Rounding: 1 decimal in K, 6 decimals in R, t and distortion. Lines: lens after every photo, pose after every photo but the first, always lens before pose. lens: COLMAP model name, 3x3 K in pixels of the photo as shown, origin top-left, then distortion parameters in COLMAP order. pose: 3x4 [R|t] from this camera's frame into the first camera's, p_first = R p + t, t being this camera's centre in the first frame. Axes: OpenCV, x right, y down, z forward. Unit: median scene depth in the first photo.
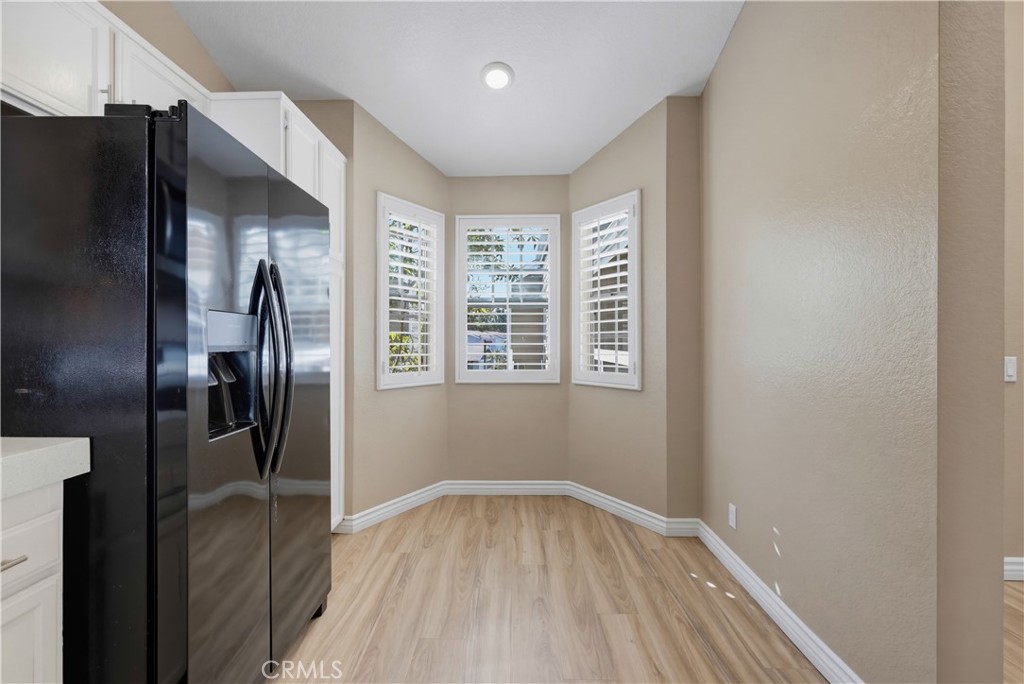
lens RADIAL K [[458.4, 0, 510.9], [0, 458.4, 340.2], [0, 0, 1]] dist [-0.008928, 0.001147]
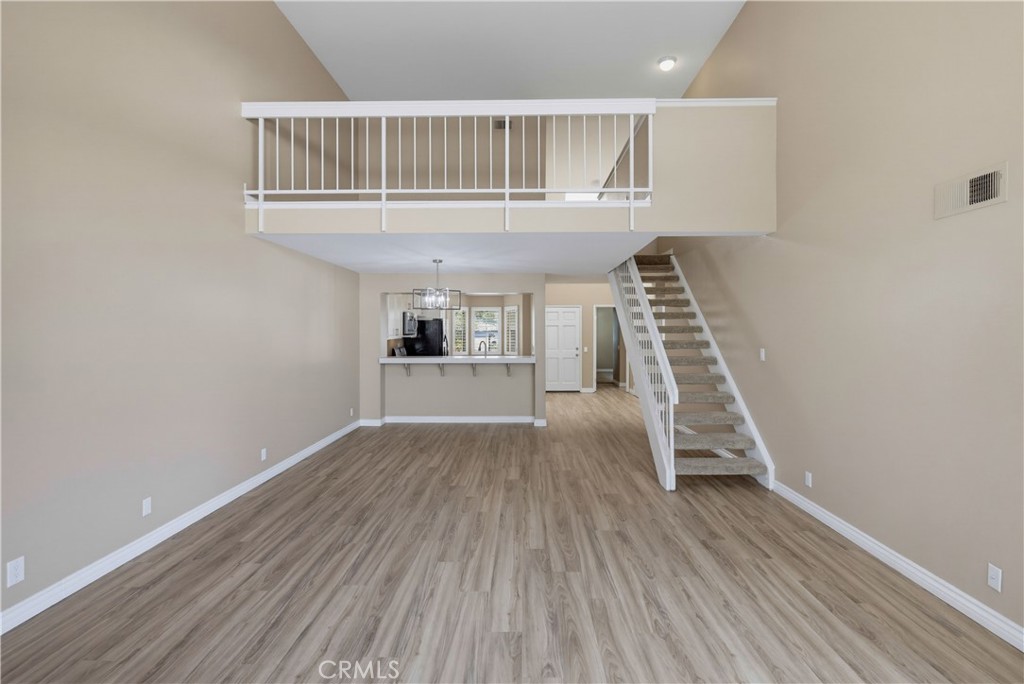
lens RADIAL K [[458.4, 0, 512.3], [0, 458.4, 332.3], [0, 0, 1]] dist [-0.008928, 0.001147]
pose [[0.999926, 0.000567, -0.012192, 0.228708], [-0.000593, 0.999998, -0.002103, -0.068417], [0.012191, 0.002110, 0.999923, -2.443559]]
